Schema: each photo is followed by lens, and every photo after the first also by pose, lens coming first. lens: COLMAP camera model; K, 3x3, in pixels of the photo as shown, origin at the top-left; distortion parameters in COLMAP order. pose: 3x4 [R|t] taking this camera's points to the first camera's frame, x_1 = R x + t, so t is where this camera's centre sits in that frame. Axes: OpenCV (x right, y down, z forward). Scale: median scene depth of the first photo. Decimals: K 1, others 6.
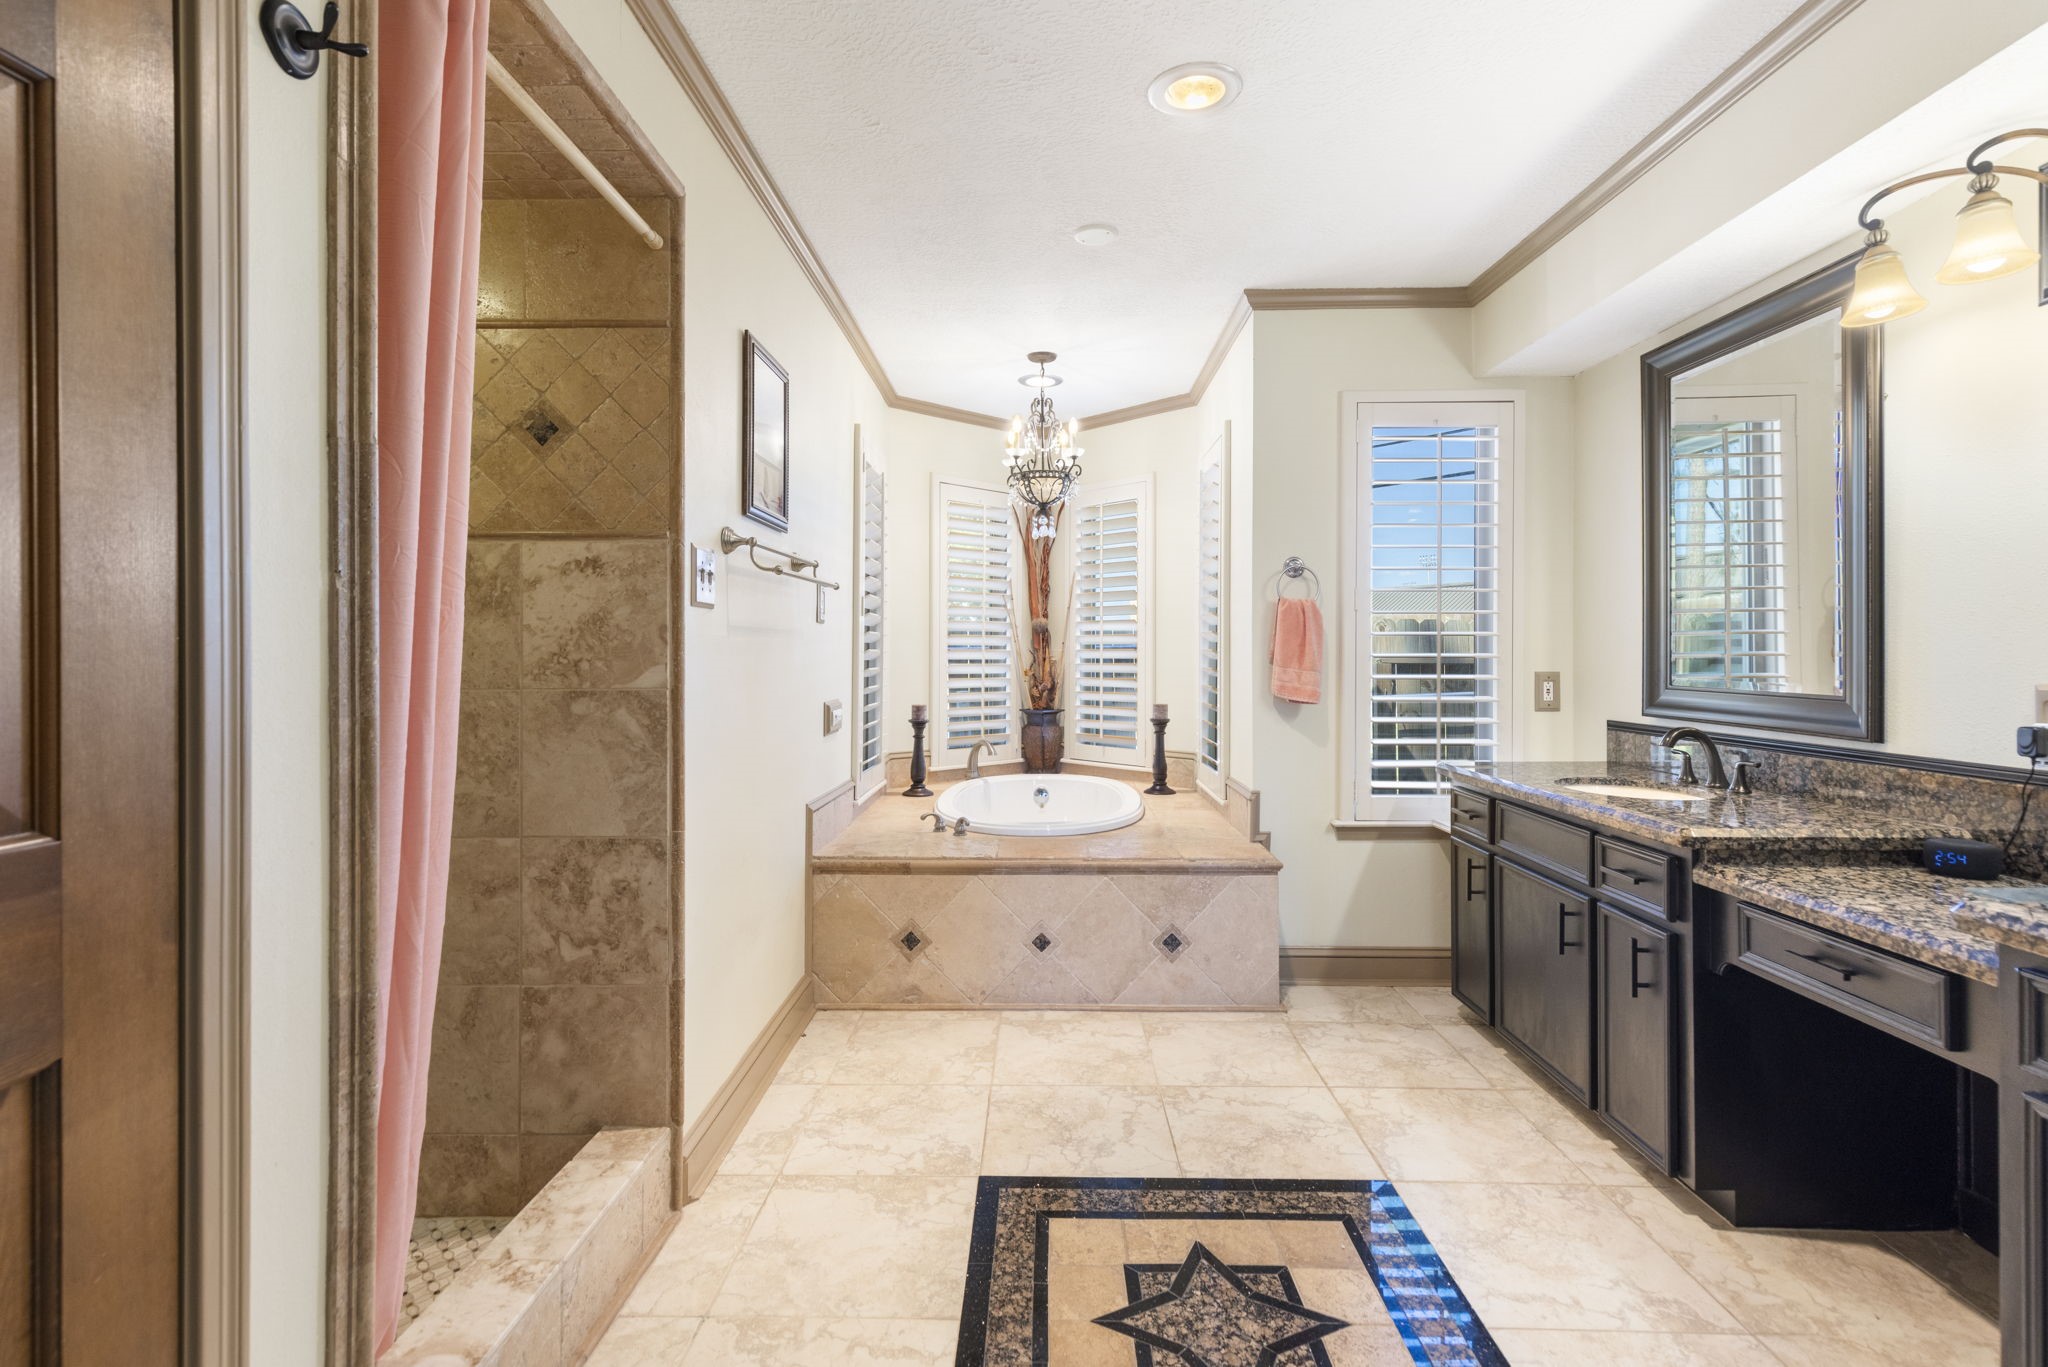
lens RADIAL K [[930.7, 0, 1018.1], [0, 930.7, 648.0], [0, 0, 1]] dist [0.014074, -0.000161]
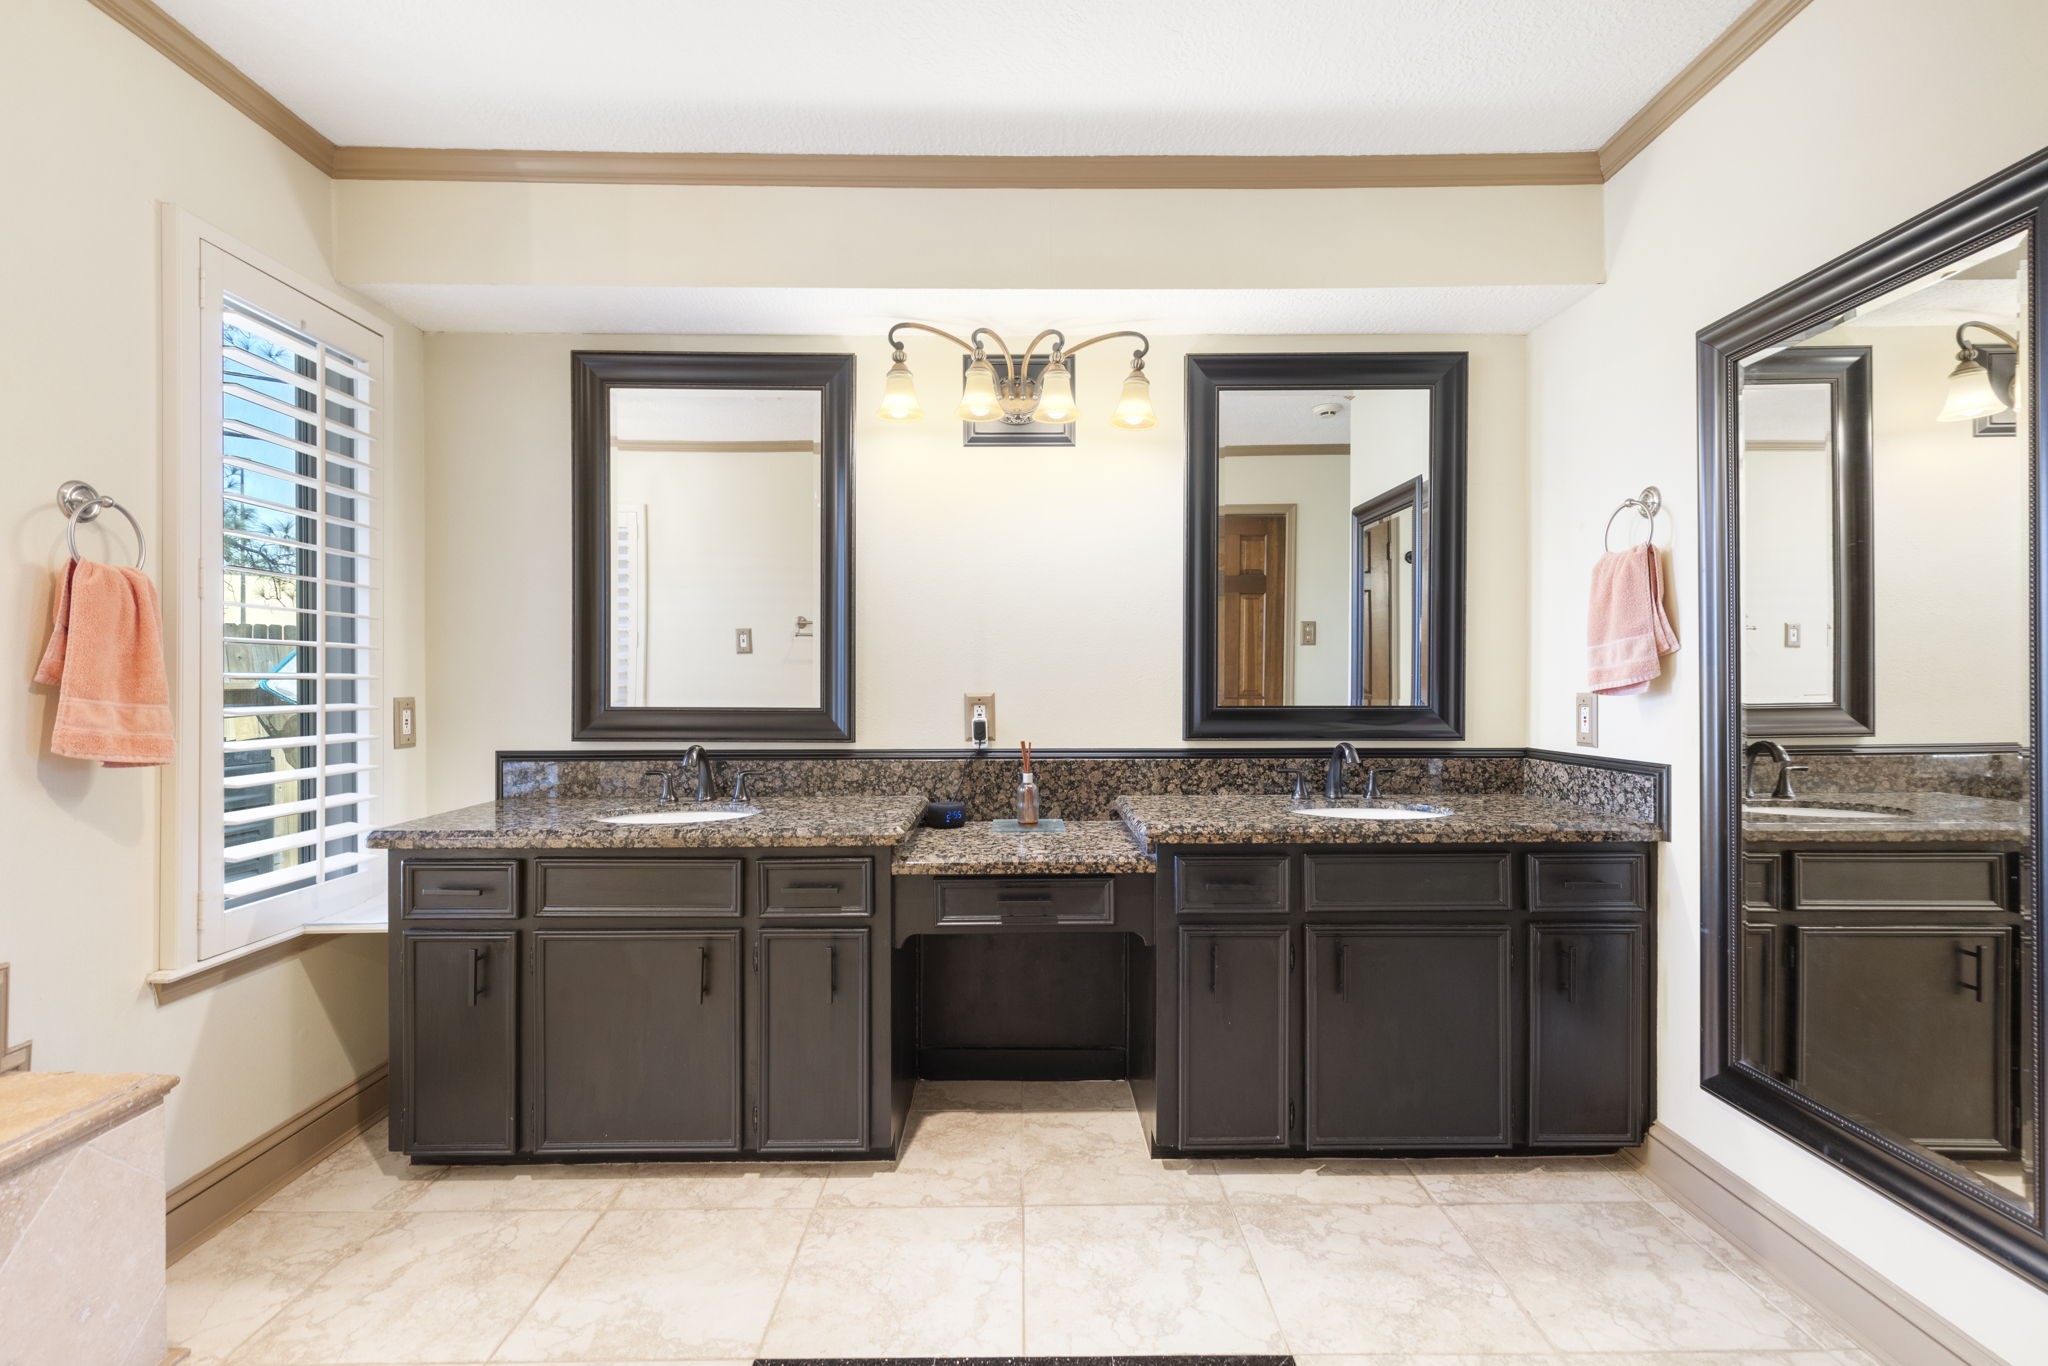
lens RADIAL K [[930.7, 0, 1020.8], [0, 930.7, 685.9], [0, 0, 1]] dist [0.014074, -0.000161]
pose [[-0.023926, -0.005173, 0.999700, -0.286943], [-0.004302, 0.999978, 0.005072, 0.012102], [-0.999704, -0.004179, -0.023948, 0.624191]]
